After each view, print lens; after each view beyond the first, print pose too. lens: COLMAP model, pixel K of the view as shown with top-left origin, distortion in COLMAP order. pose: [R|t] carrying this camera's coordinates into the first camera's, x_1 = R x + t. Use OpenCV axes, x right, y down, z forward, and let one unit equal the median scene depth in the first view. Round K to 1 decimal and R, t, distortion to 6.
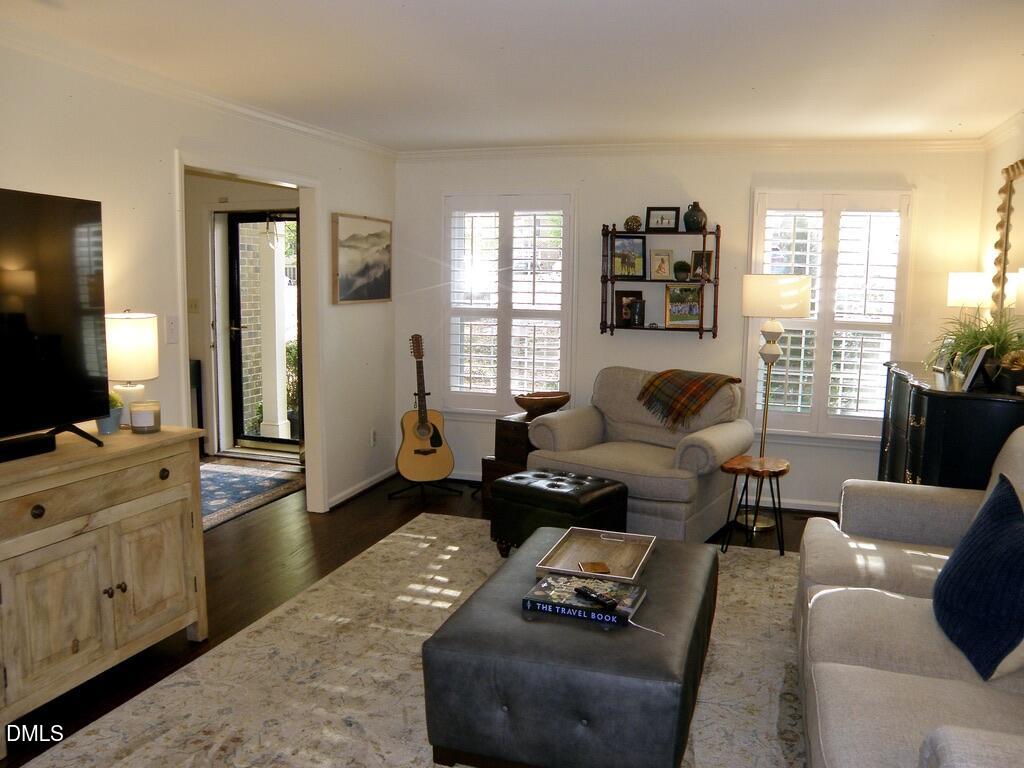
lens RADIAL K [[802.1, 0, 511.7], [0, 802.1, 384.0], [0, 0, 1]] dist [-0.159299, 0.111122]
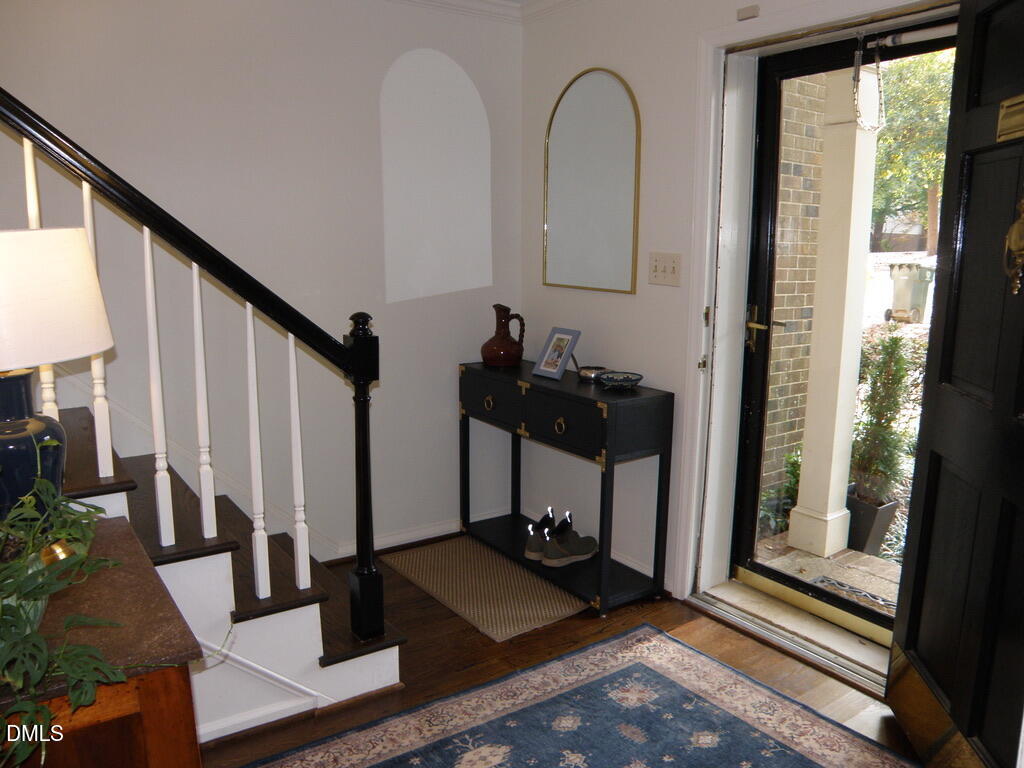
lens RADIAL K [[802.1, 0, 511.2], [0, 802.1, 385.8], [0, 0, 1]] dist [-0.159299, 0.111122]
pose [[0.795028, 0.104758, -0.597458, -0.189711], [-0.079047, 0.994467, 0.069182, -0.055269], [0.601400, -0.007774, 0.798911, 0.551549]]
